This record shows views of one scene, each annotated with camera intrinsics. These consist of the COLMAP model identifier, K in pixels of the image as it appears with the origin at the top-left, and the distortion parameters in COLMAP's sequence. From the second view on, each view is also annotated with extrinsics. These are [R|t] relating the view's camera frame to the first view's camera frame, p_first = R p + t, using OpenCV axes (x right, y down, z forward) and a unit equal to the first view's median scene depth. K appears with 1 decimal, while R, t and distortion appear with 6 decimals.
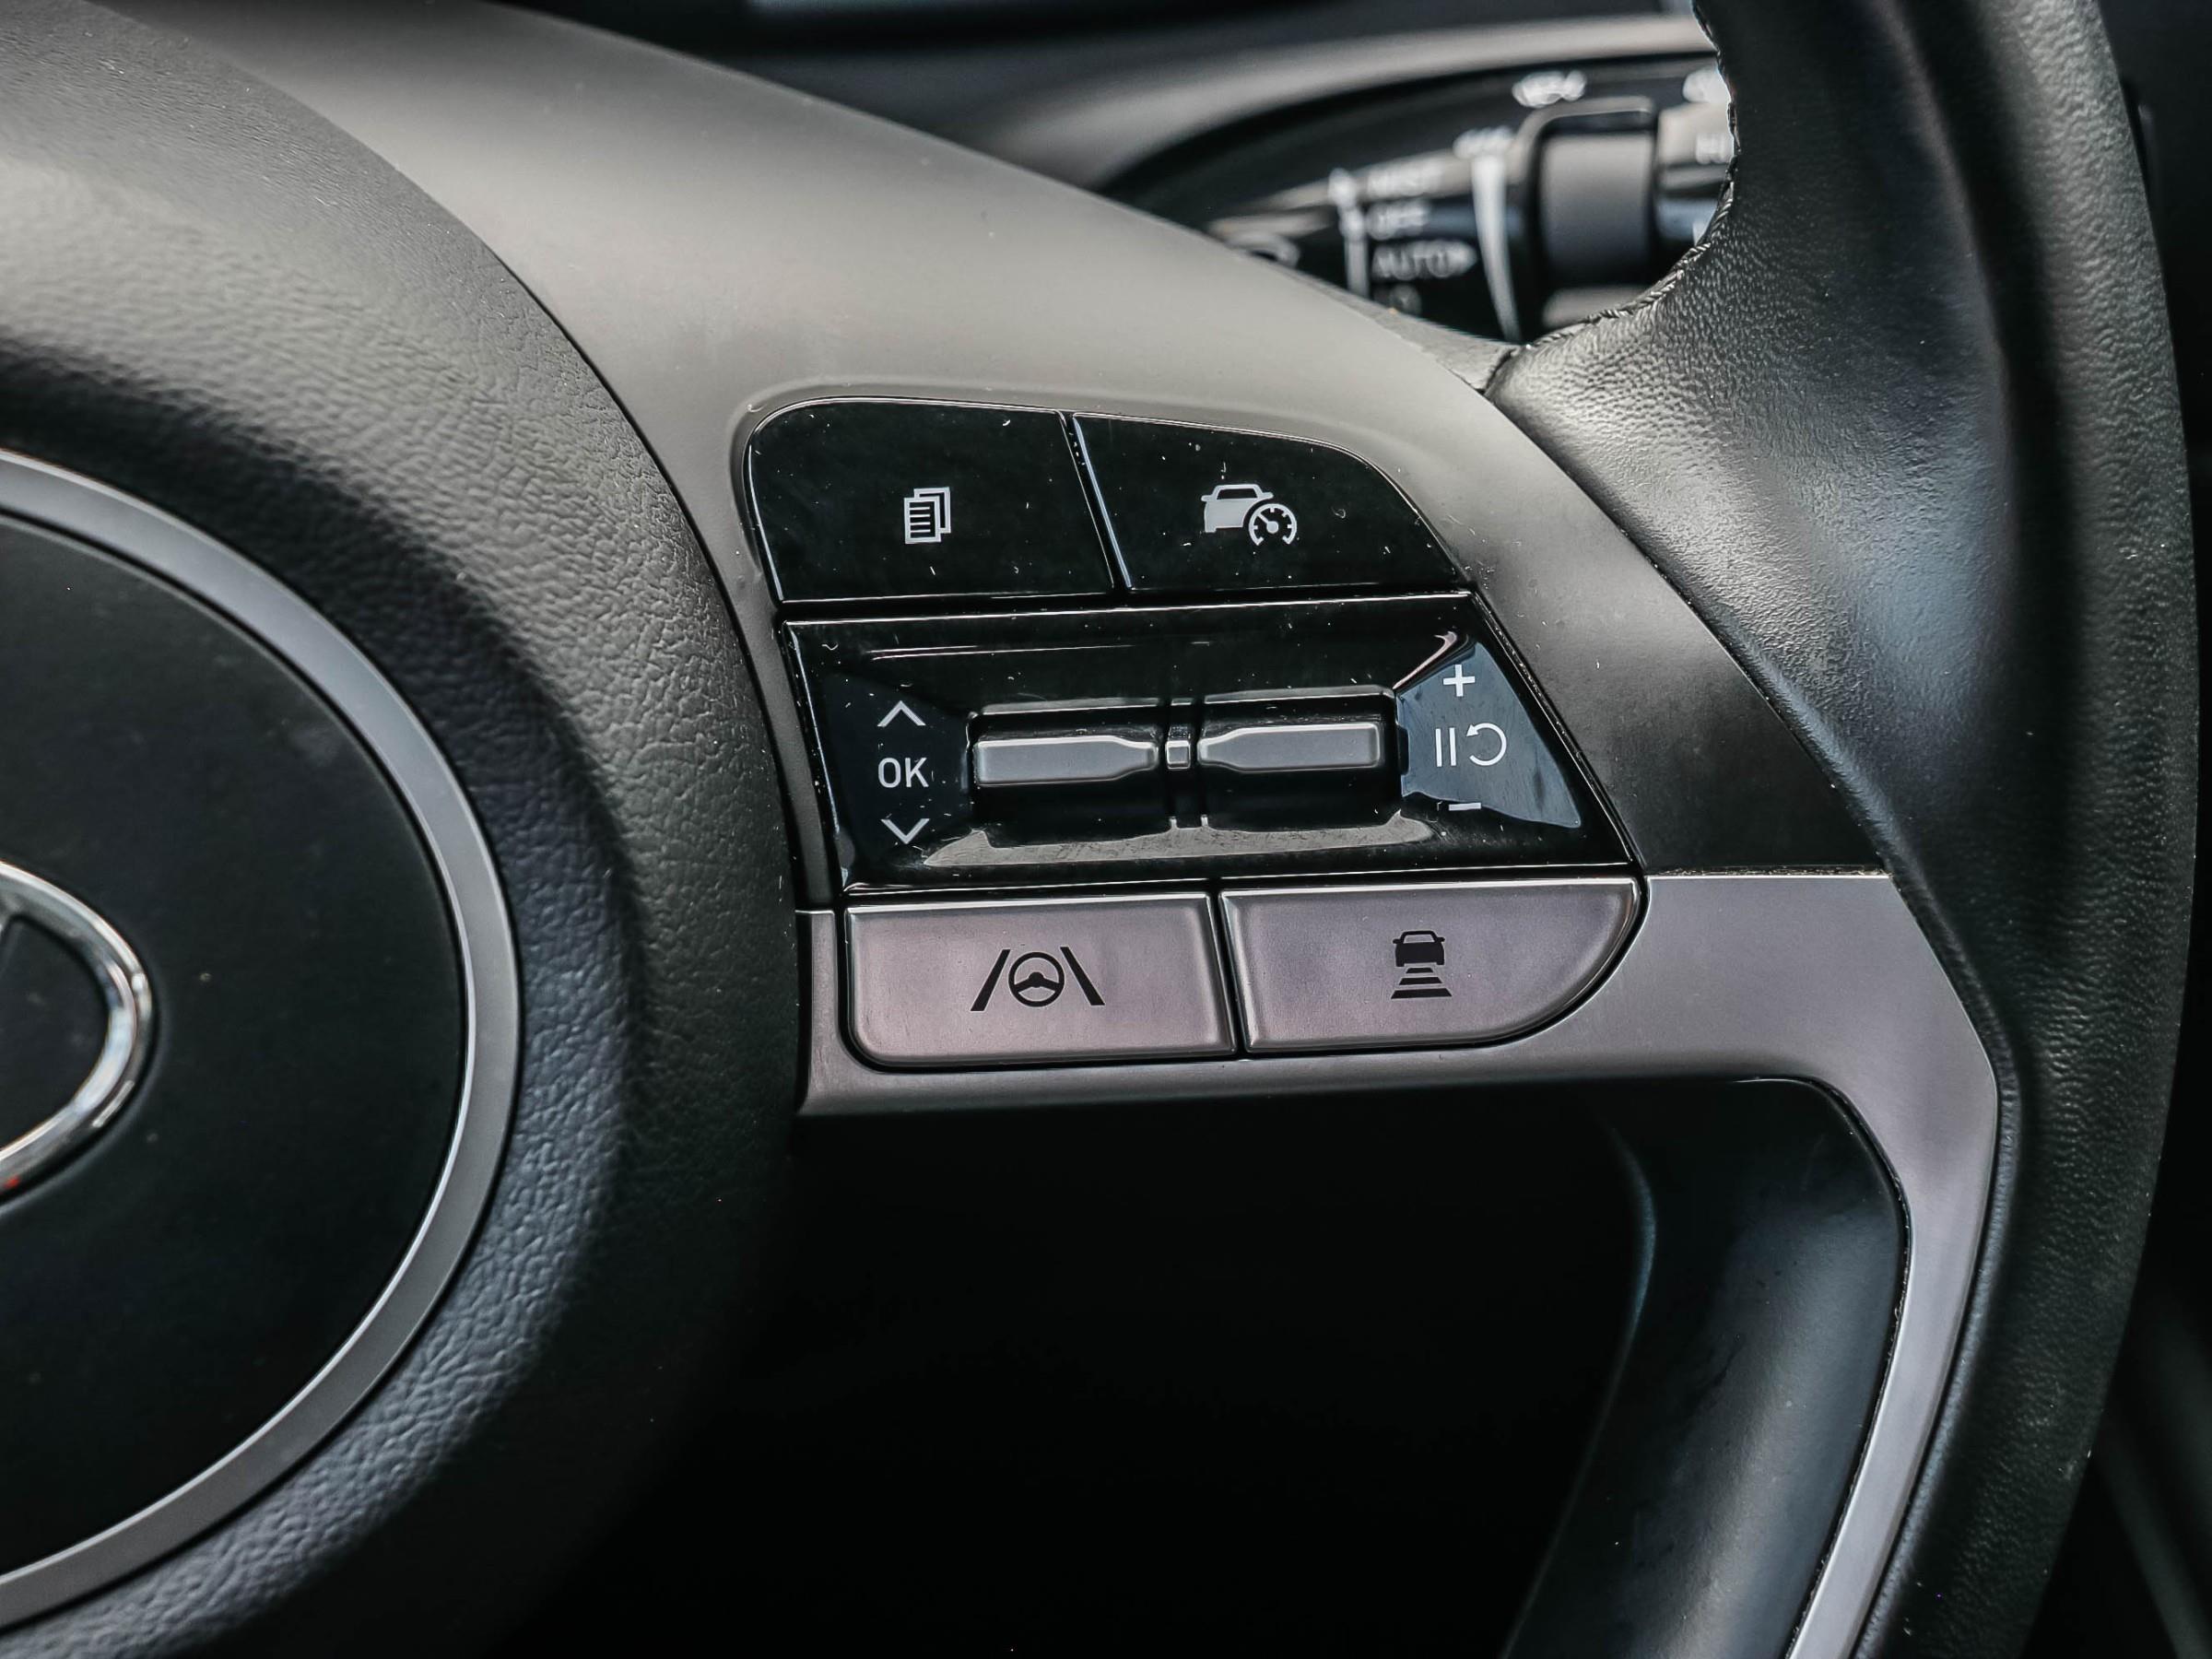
lens RADIAL K [[10909.3, 0, 1106.0], [0, 10909.3, 830.0], [0, 0, 1]] dist [0.598878, 0.000000]
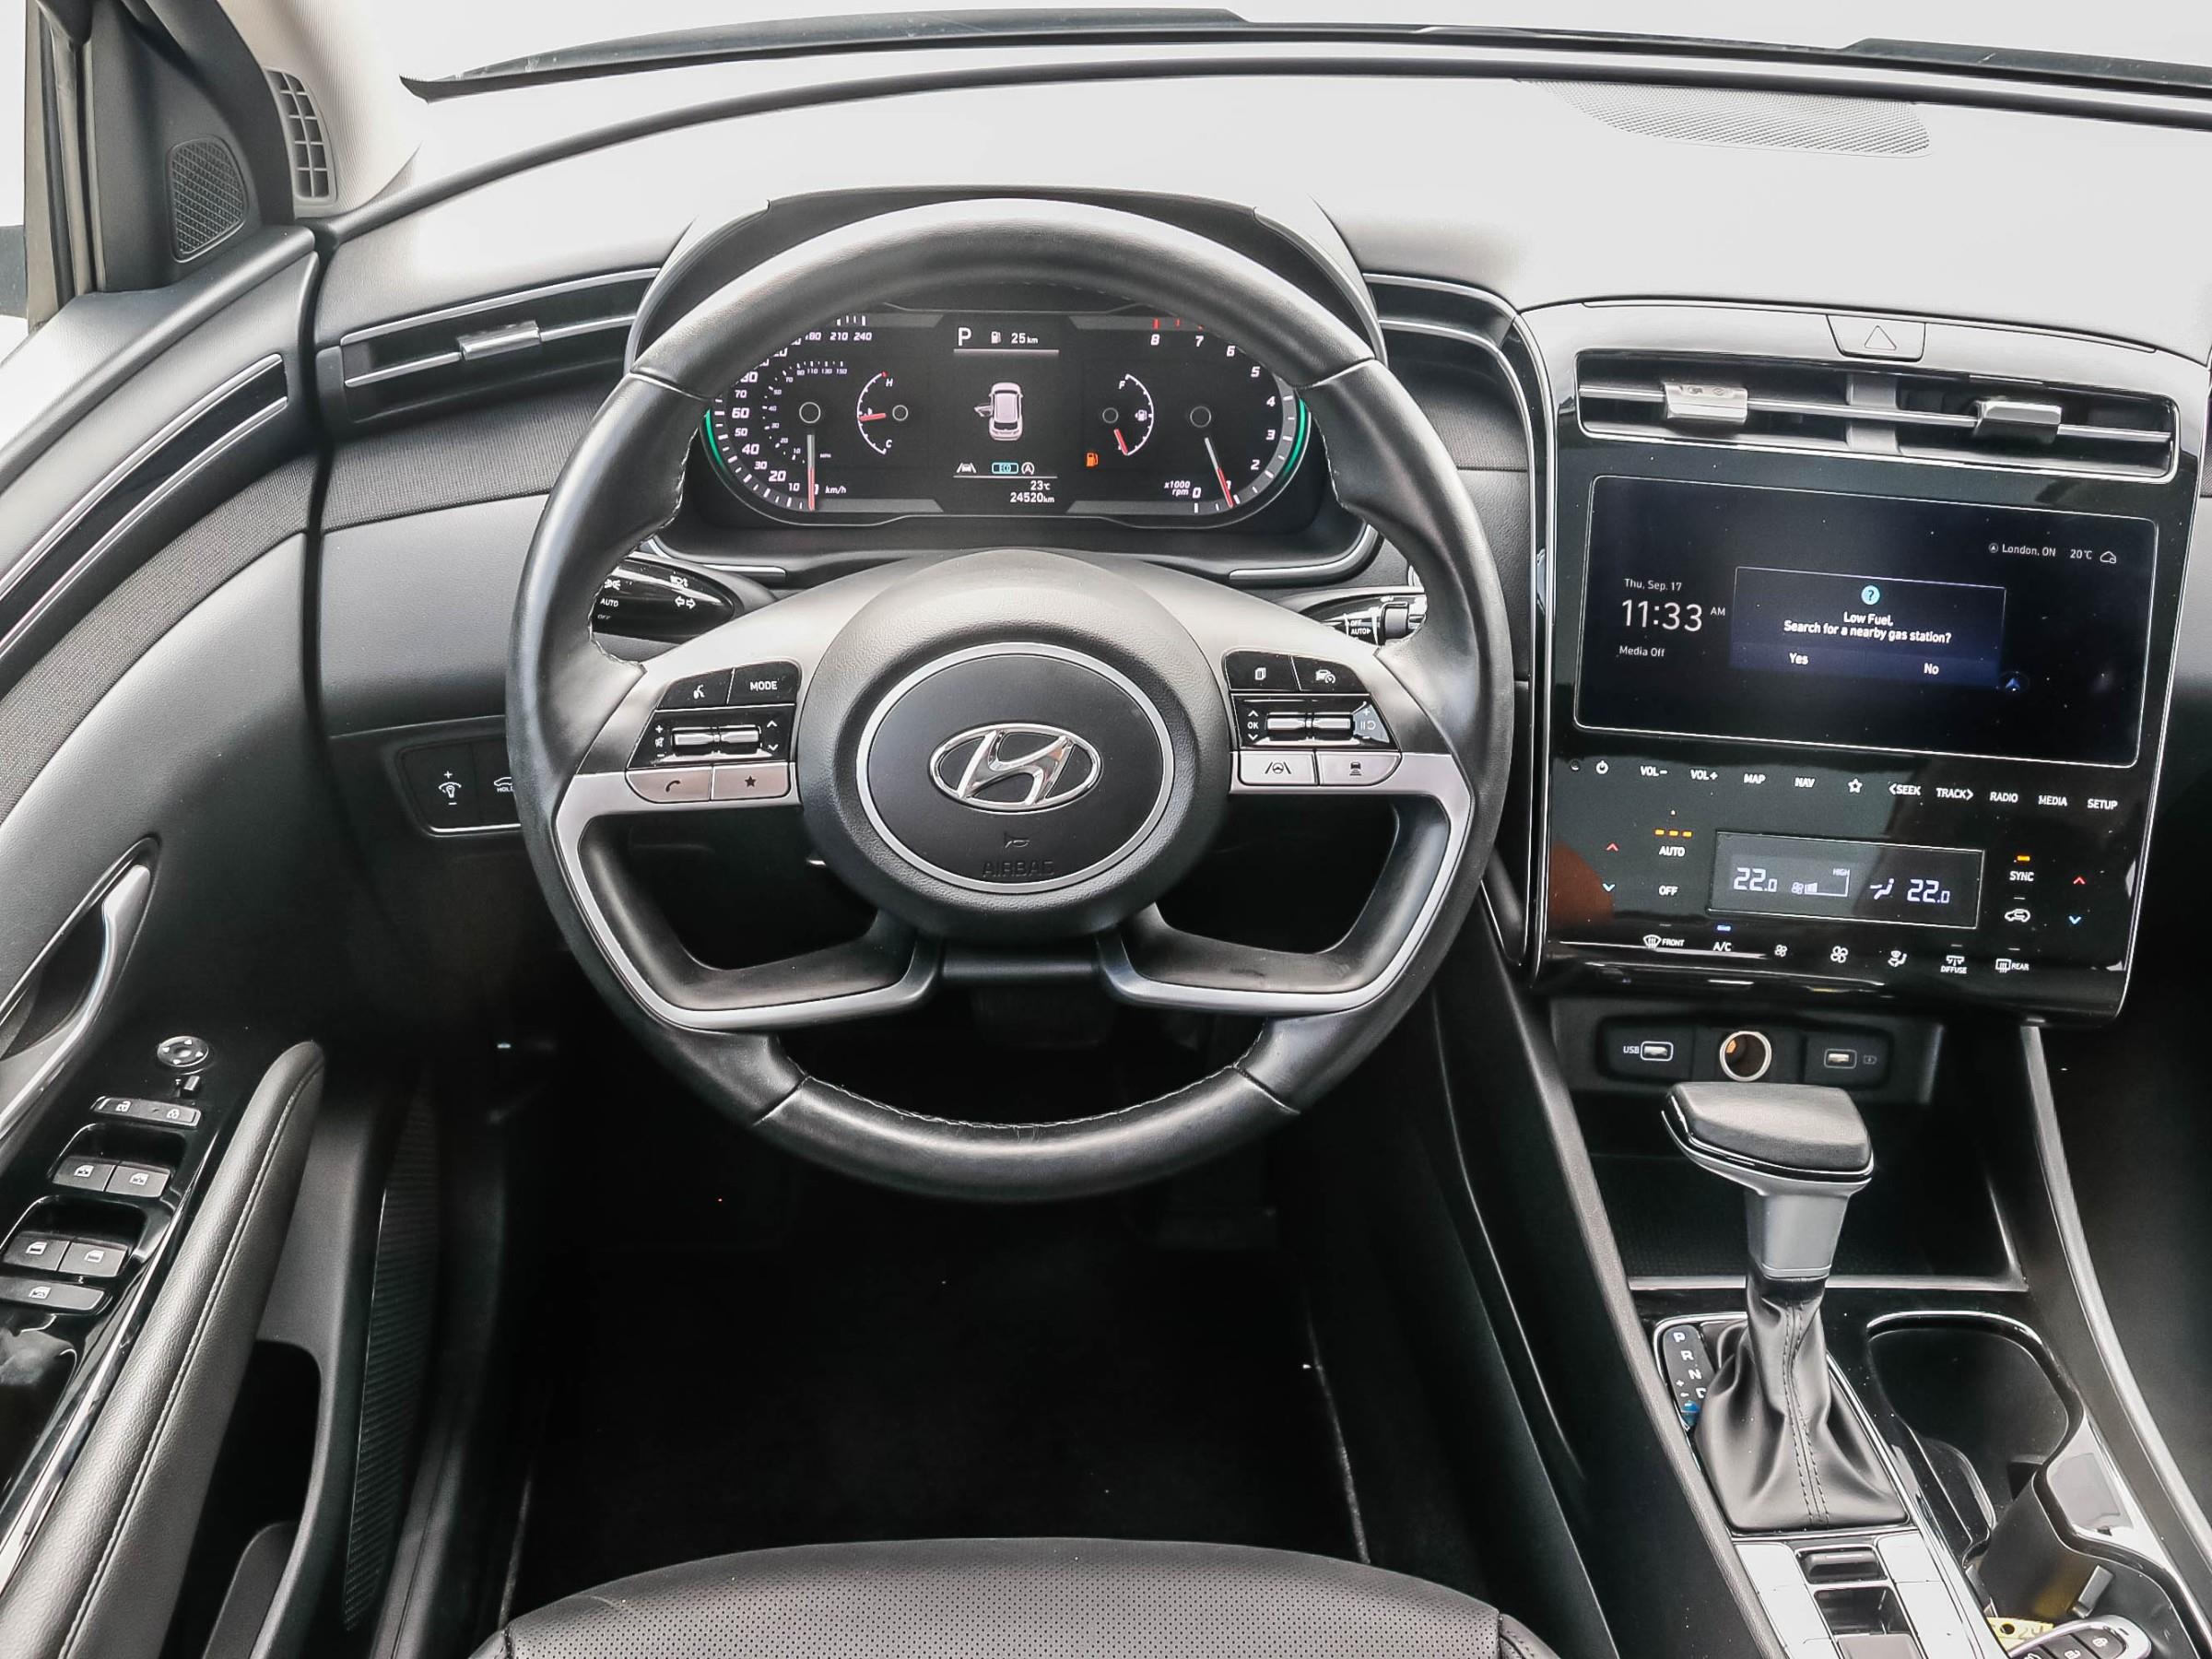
lens RADIAL K [[1796.7, 0, 1108.0], [0, 1796.7, 827.4], [0, 0, 1]] dist [0.005270, 0.000498]
pose [[0.994382, 0.050067, -0.093262, -0.005593], [-0.046508, 0.998118, 0.039956, 0.011433], [0.095087, -0.035394, 0.994840, 0.174022]]
